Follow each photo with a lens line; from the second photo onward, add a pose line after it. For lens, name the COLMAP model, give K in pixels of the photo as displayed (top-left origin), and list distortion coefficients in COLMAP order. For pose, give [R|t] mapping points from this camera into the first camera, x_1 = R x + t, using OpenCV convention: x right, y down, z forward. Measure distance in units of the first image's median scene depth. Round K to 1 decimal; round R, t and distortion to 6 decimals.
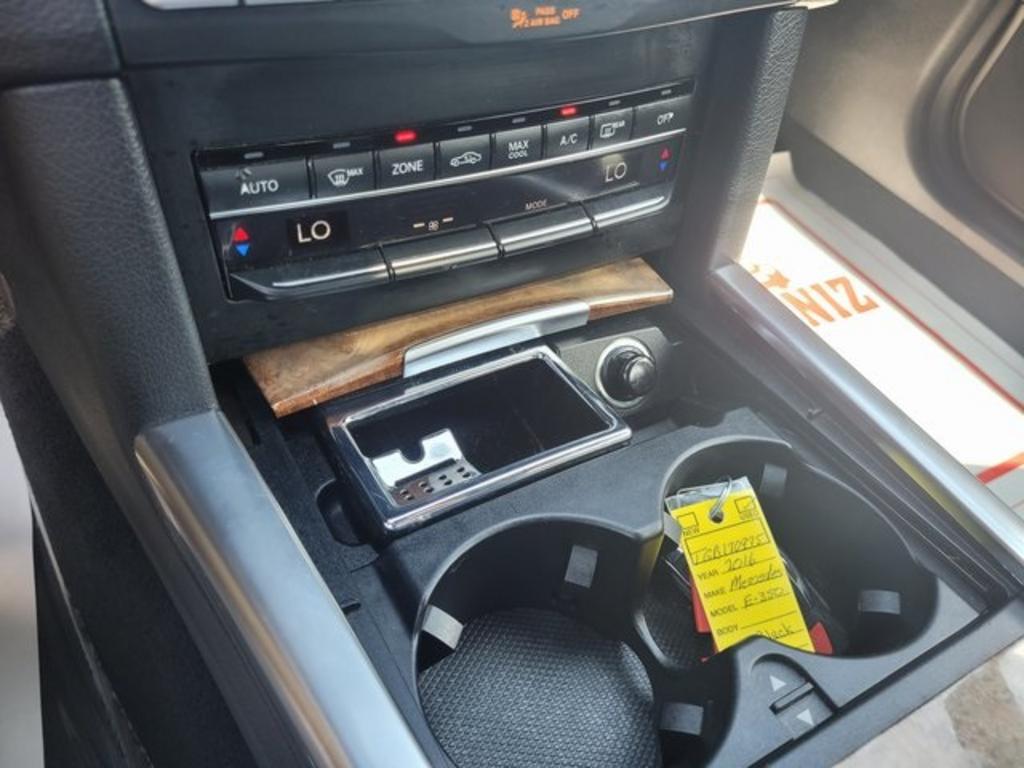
lens RADIAL K [[799.8, 0, 505.9], [0, 799.8, 374.6], [0, 0, 1]] dist [0.032520, -0.047106]
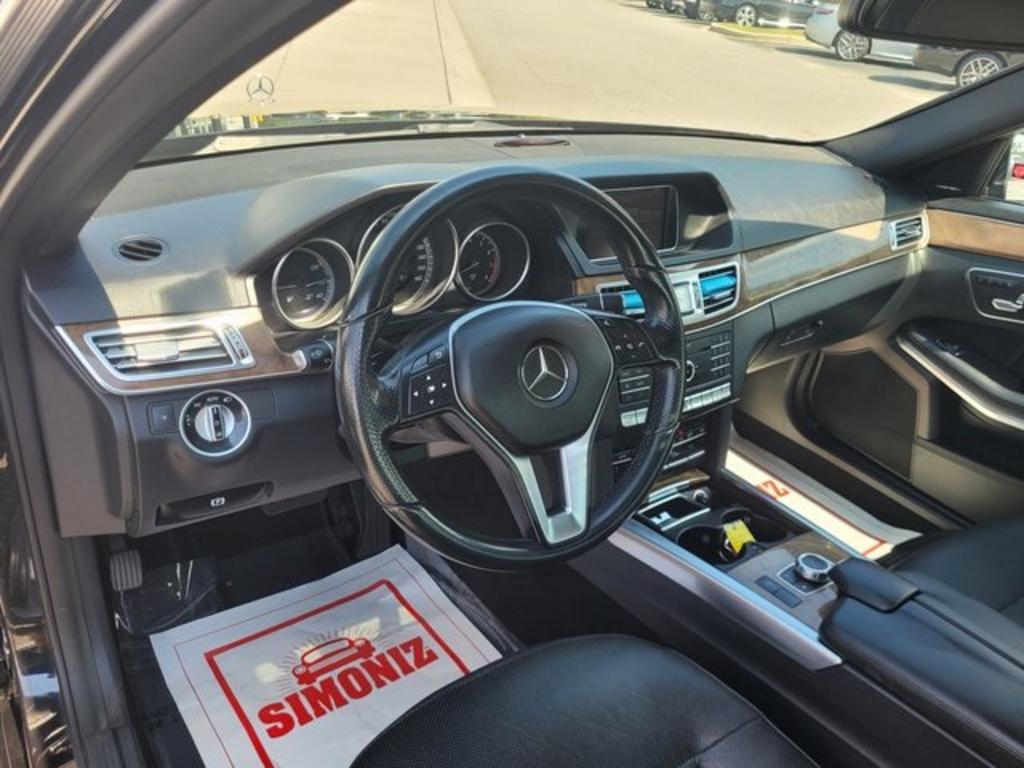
lens RADIAL K [[799.8, 0, 529.4], [0, 799.8, 375.2], [0, 0, 1]] dist [0.032520, -0.047106]
pose [[0.992128, -0.086672, 0.090389, -1.011328], [0.111003, 0.942786, -0.314376, 0.586723], [-0.057970, 0.321935, 0.944985, -2.853606]]
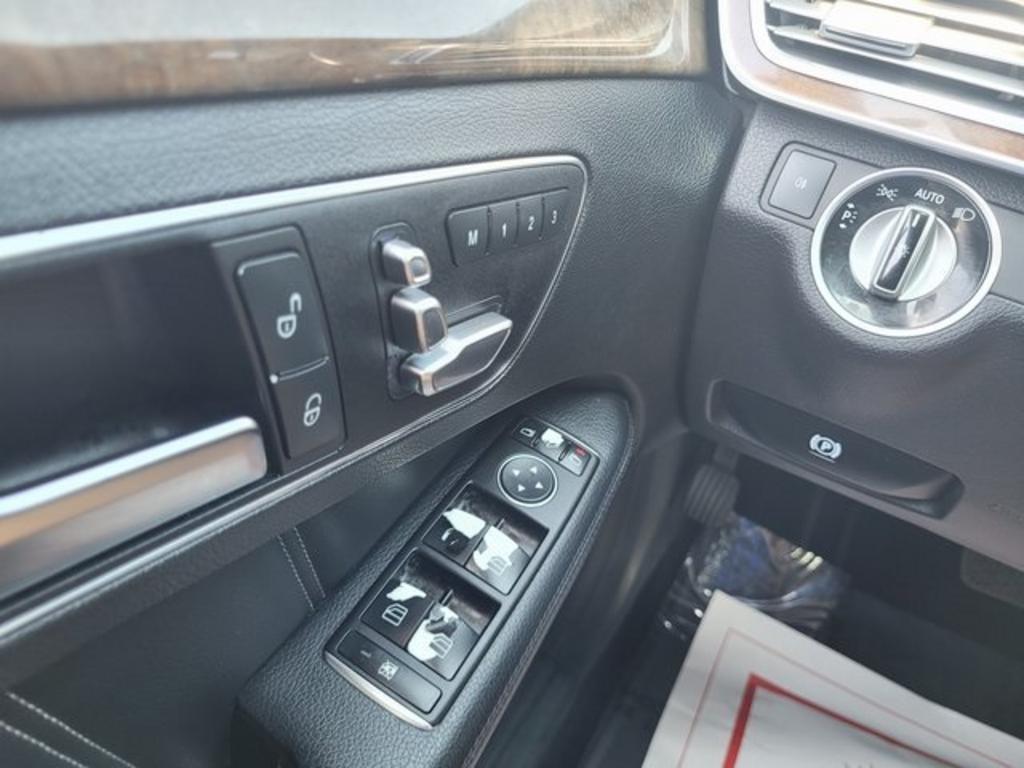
lens RADIAL K [[799.8, 0, 503.2], [0, 799.8, 350.4], [0, 0, 1]] dist [0.032520, -0.047106]
pose [[0.542355, 0.388536, -0.744910, -1.267528], [-0.633325, 0.771663, -0.058622, 0.271549], [0.552042, 0.503564, 0.664585, -1.142506]]
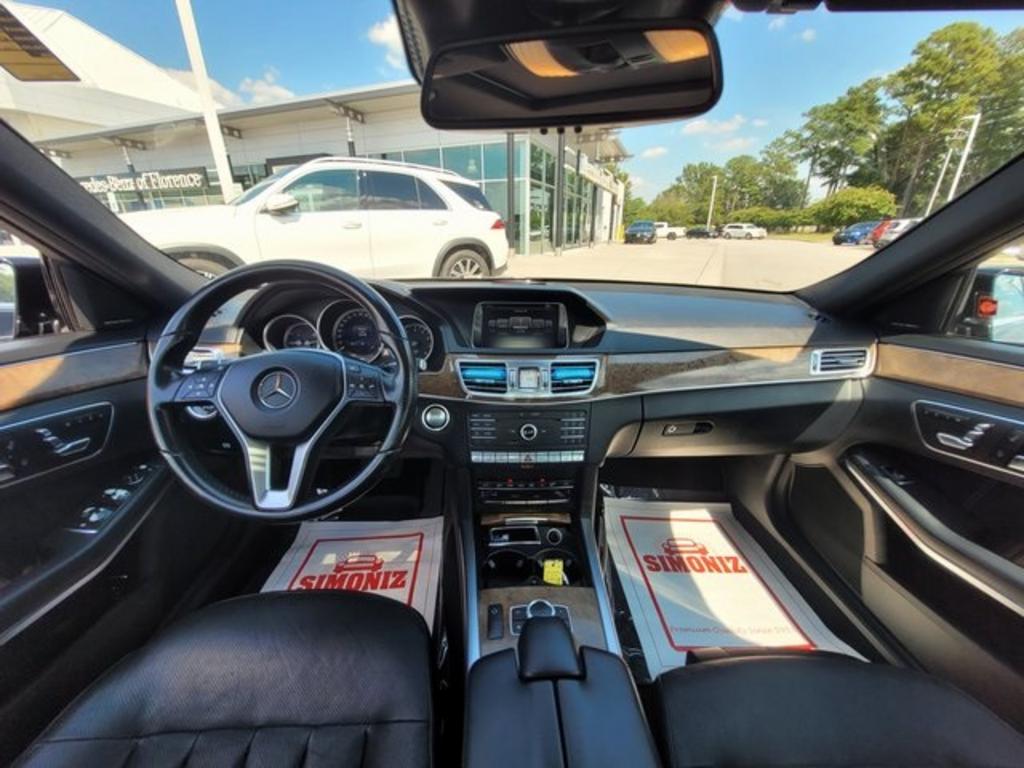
lens RADIAL K [[404.8, 0, 515.0], [0, 404.8, 381.6], [0, 0, 1]] dist [0.007667, -0.000400]
pose [[0.888768, 0.031134, -0.457299, 1.142923], [-0.244139, 0.876542, -0.414813, 0.275178], [0.387927, 0.480317, 0.786644, -1.563019]]
